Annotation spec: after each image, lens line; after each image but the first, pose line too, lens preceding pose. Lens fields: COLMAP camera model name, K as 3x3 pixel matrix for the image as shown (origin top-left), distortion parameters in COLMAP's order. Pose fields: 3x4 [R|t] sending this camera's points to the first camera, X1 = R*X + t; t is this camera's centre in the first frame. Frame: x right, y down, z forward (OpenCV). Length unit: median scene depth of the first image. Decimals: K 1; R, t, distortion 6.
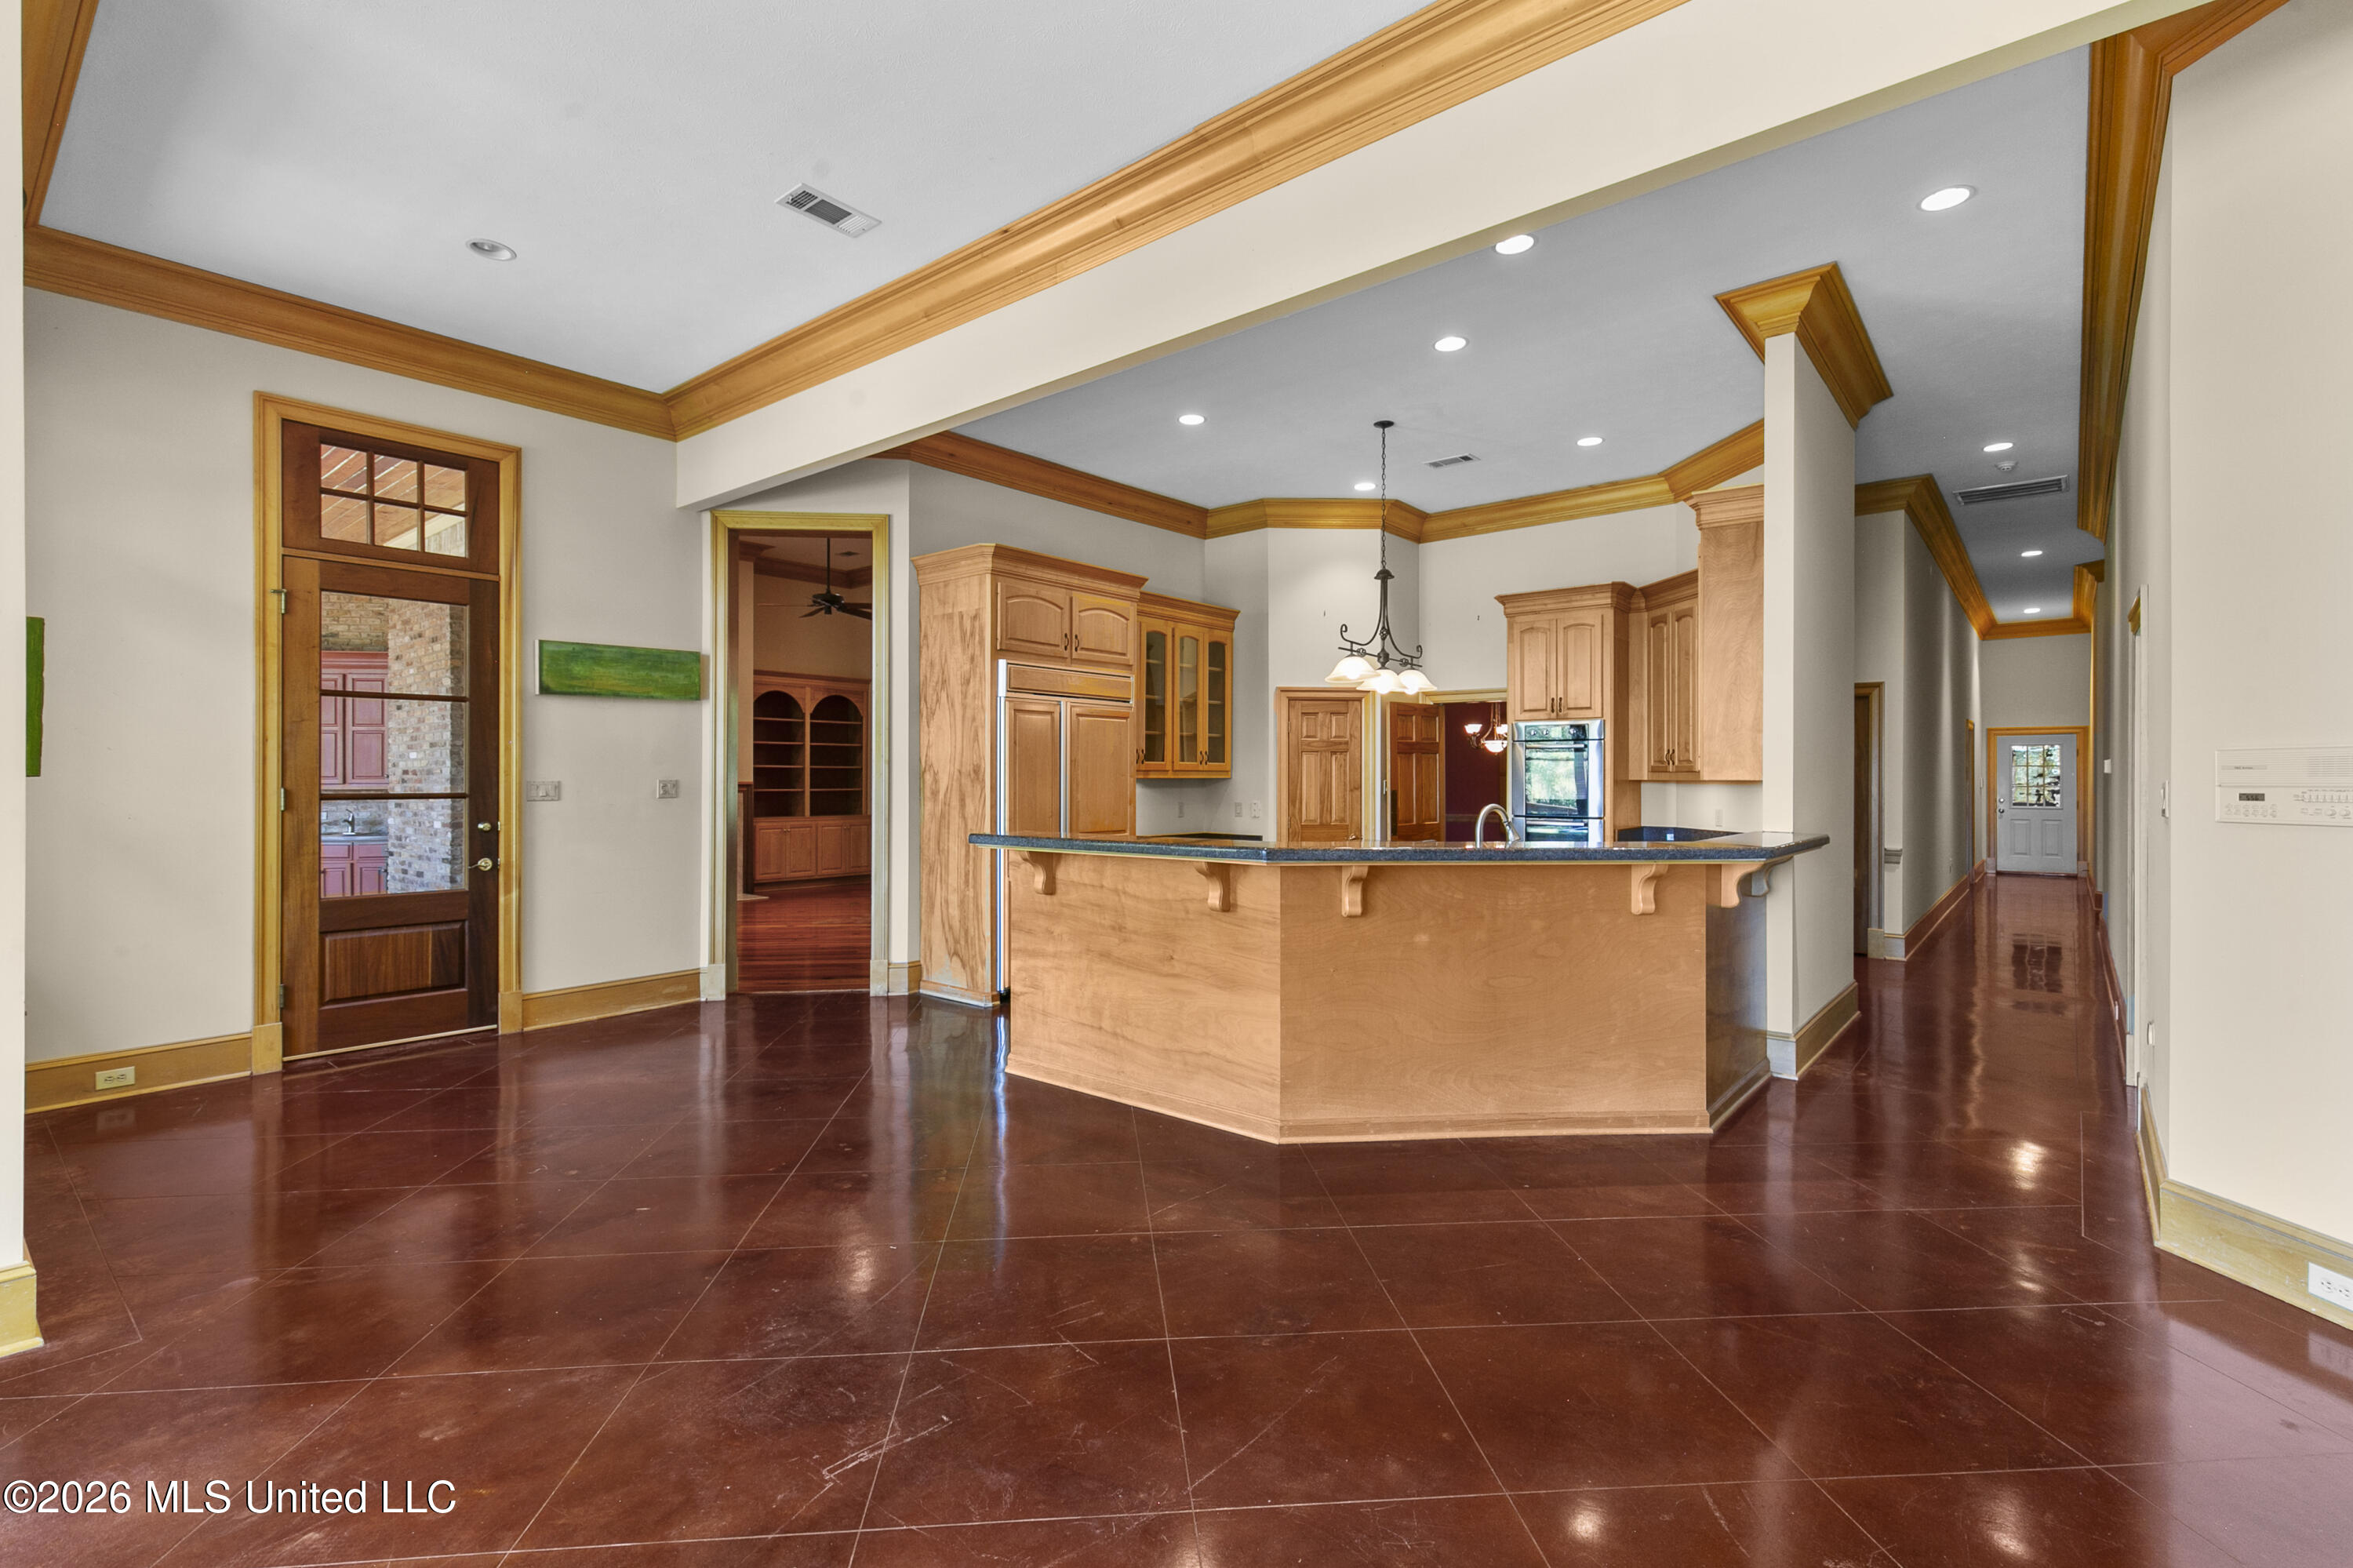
lens RADIAL K [[1058.5, 0, 1175.7], [0, 1058.5, 784.6], [0, 0, 1]] dist [0.003337, 0.001004]
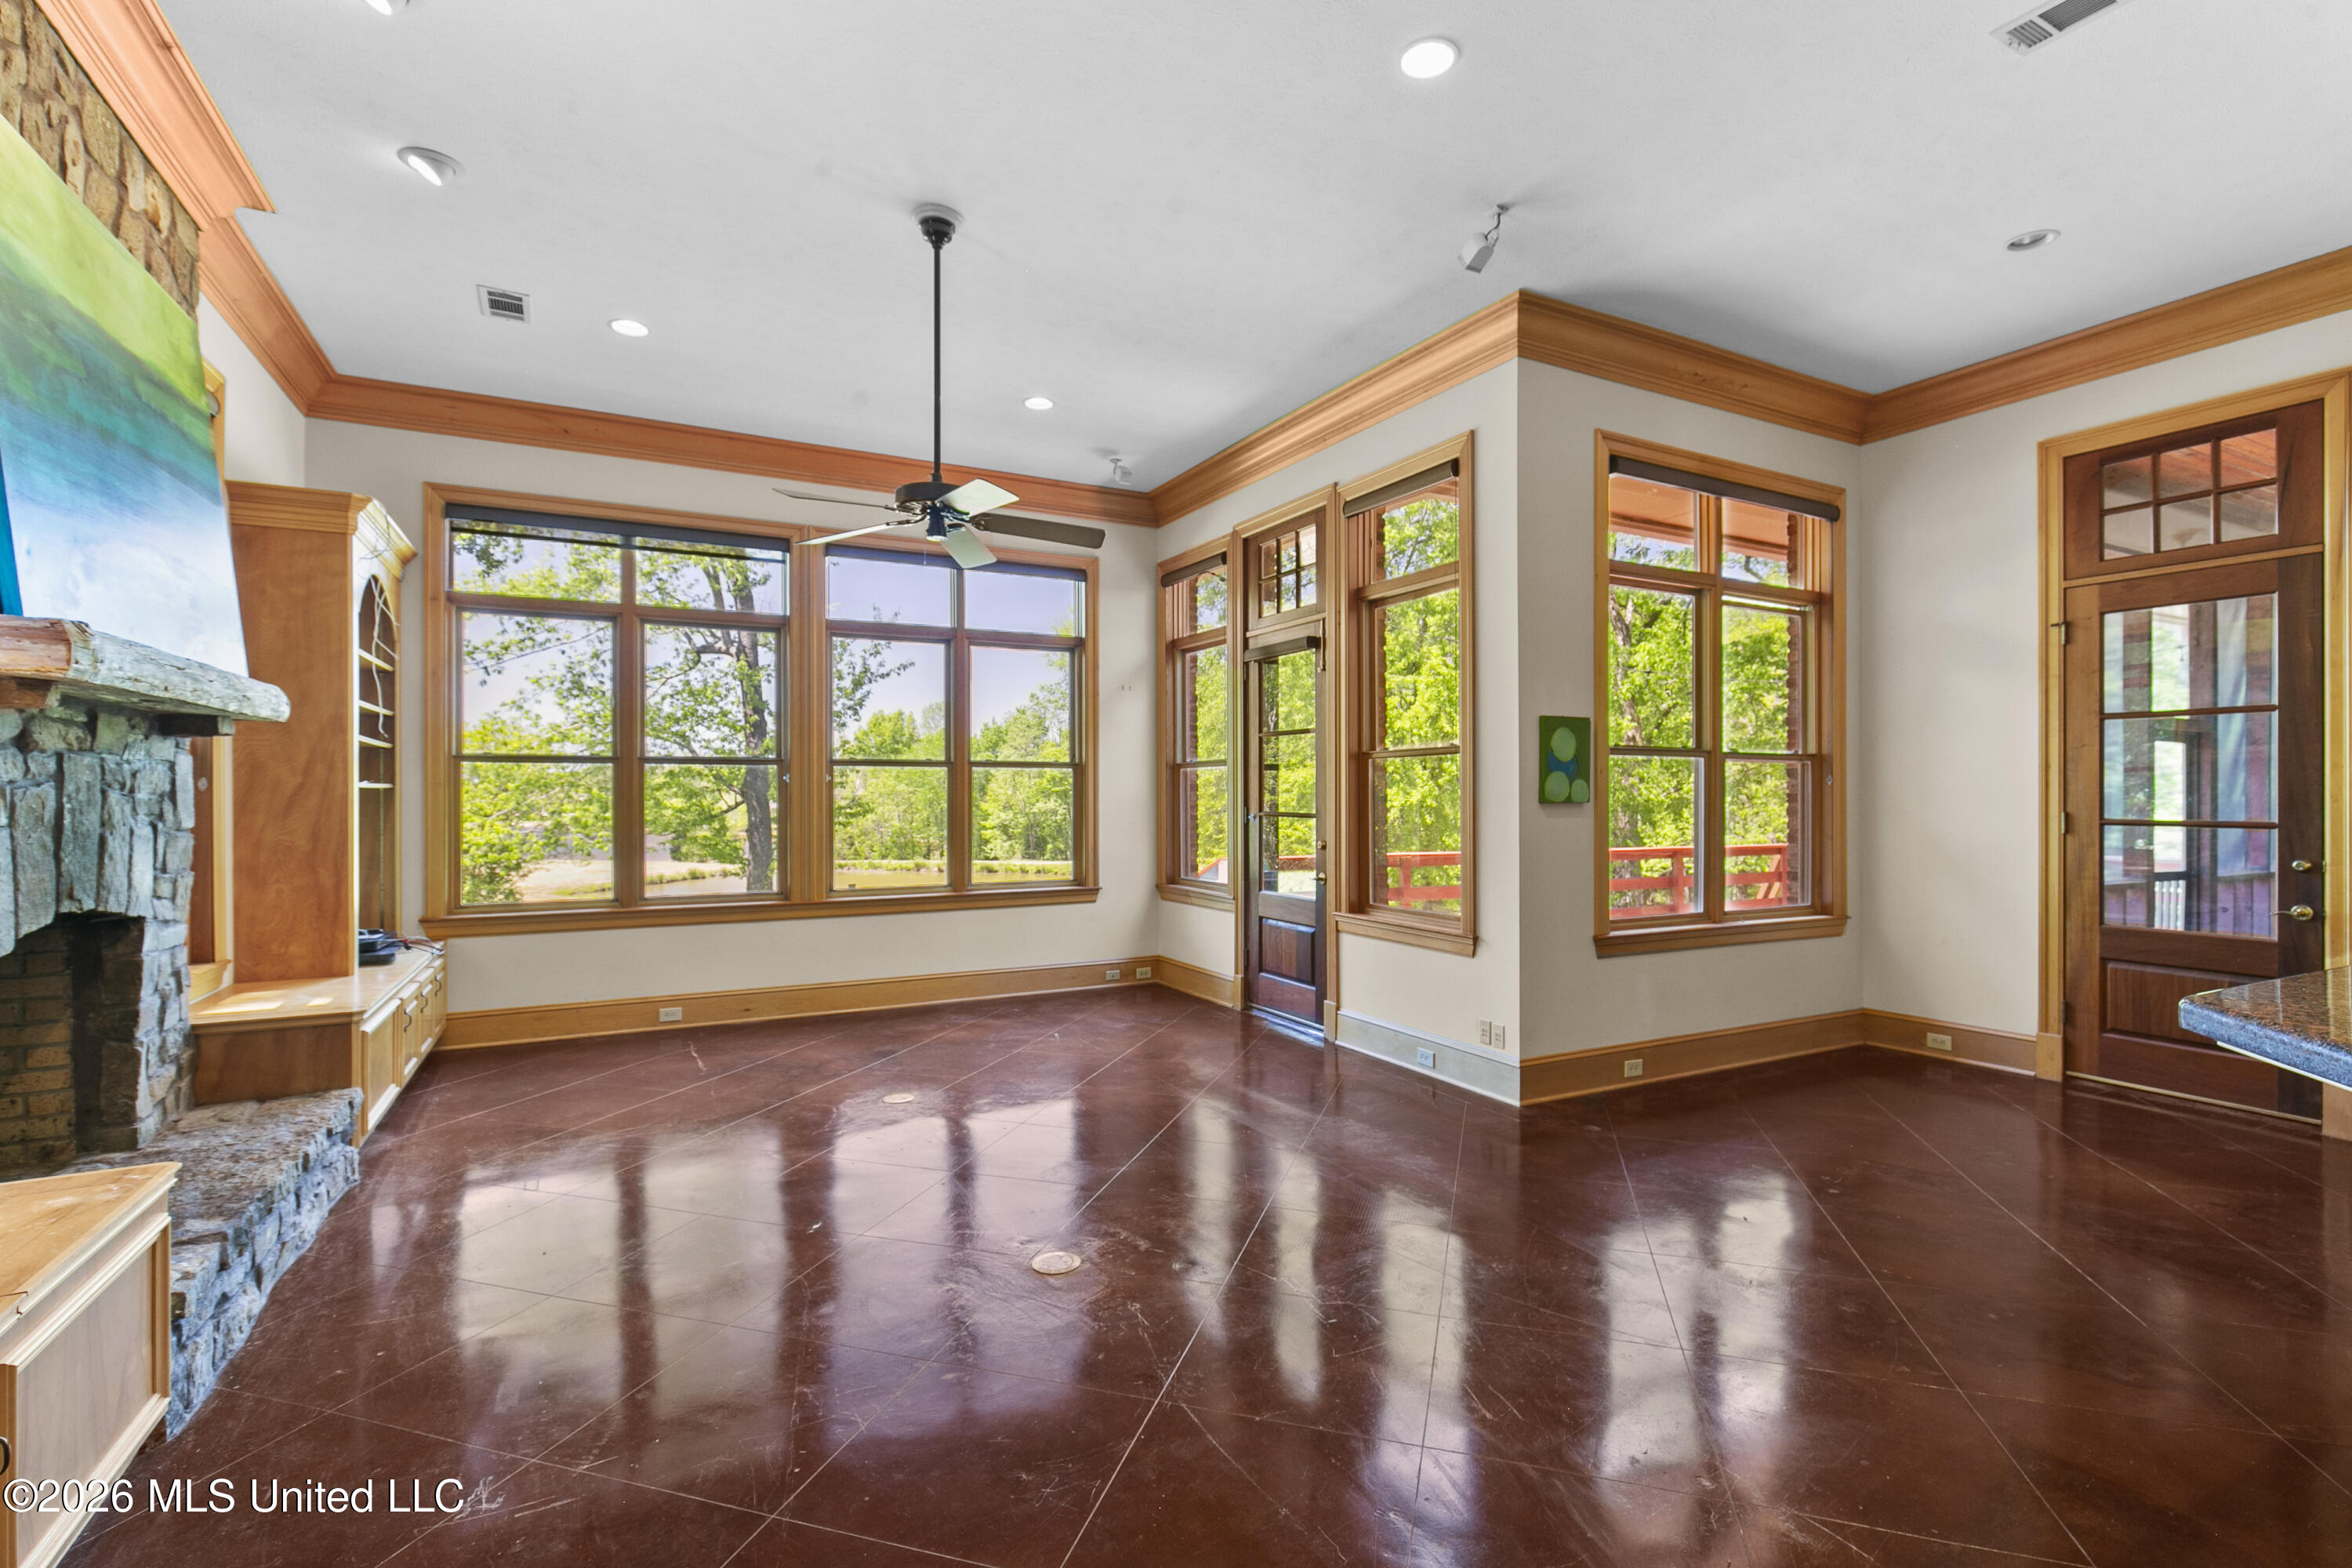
lens RADIAL K [[1064.4, 0, 1169.1], [0, 1064.4, 773.7], [0, 0, 1]] dist [0.006024, -0.000188]
pose [[-0.376039, -0.015478, -0.926474, 0.364241], [-0.004025, 0.999878, -0.015071, -0.011242], [0.926595, -0.001939, -0.376056, 0.455620]]
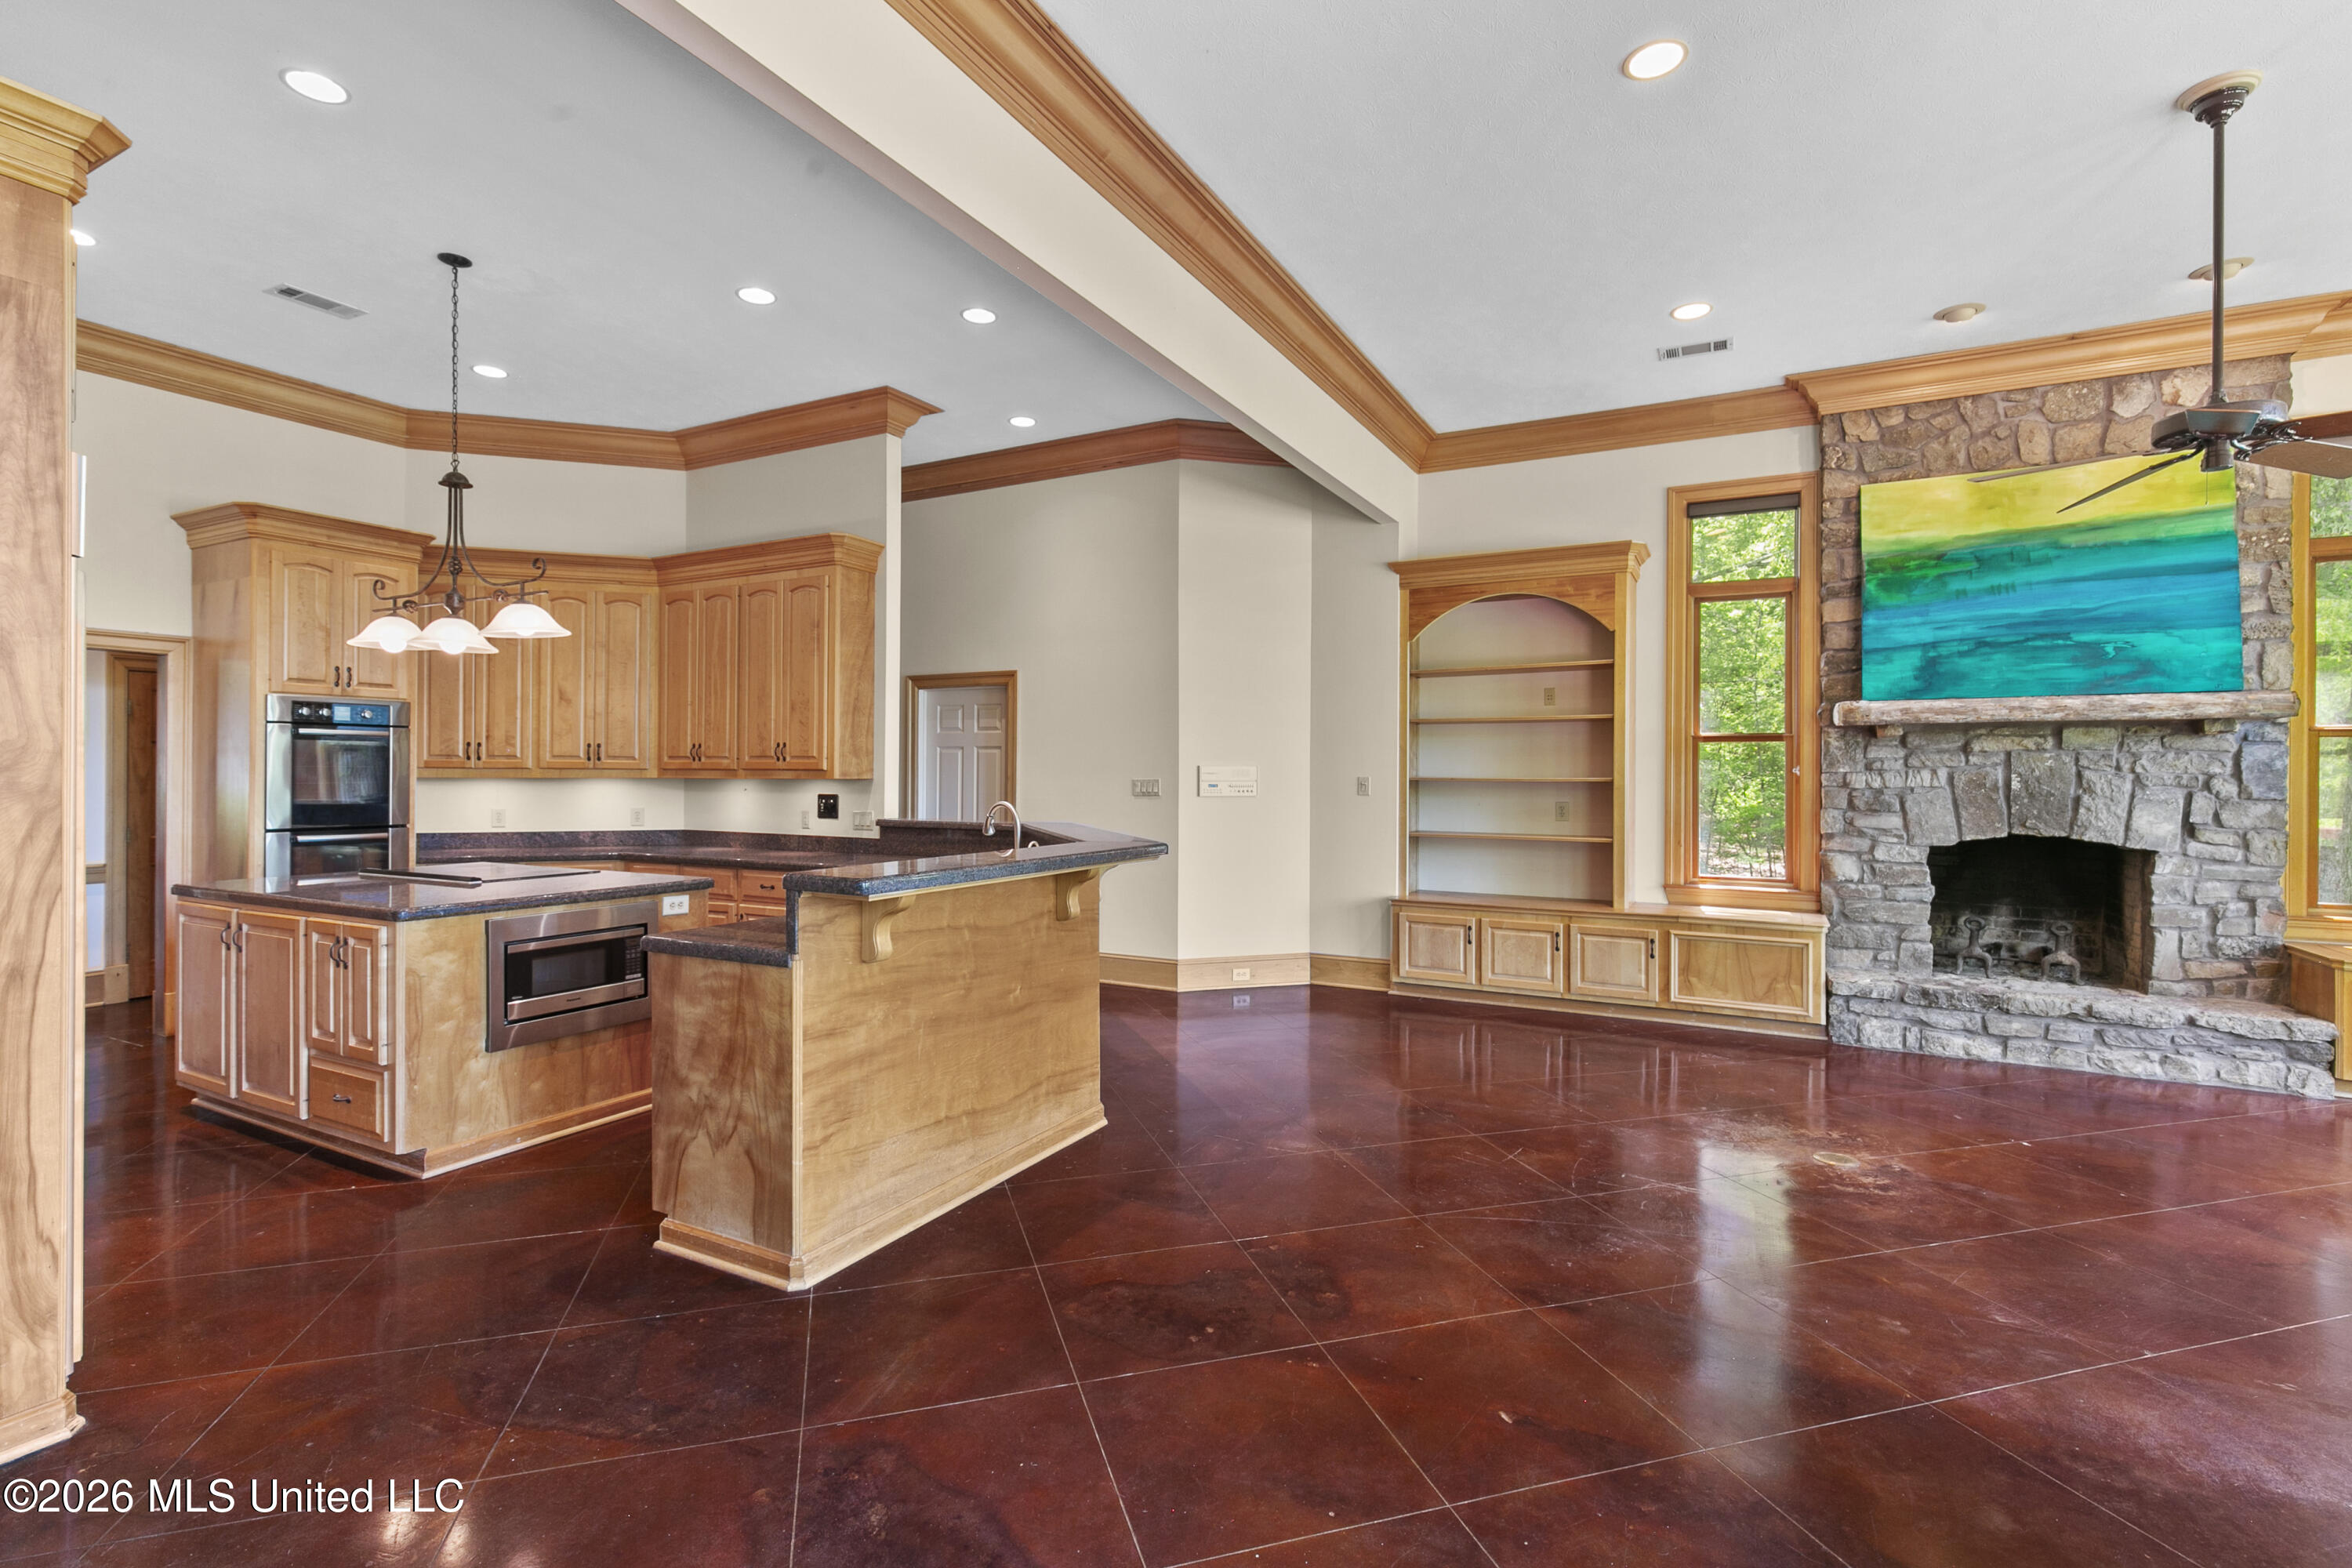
lens RADIAL K [[1064.4, 0, 1169.1], [0, 1064.4, 773.7], [0, 0, 1]] dist [0.006024, -0.000188]
pose [[-0.194287, -0.000781, 0.980944, -0.598649], [0.000962, 0.999999, 0.000987, -0.008647], [-0.980944, 0.001136, -0.194286, 0.709655]]
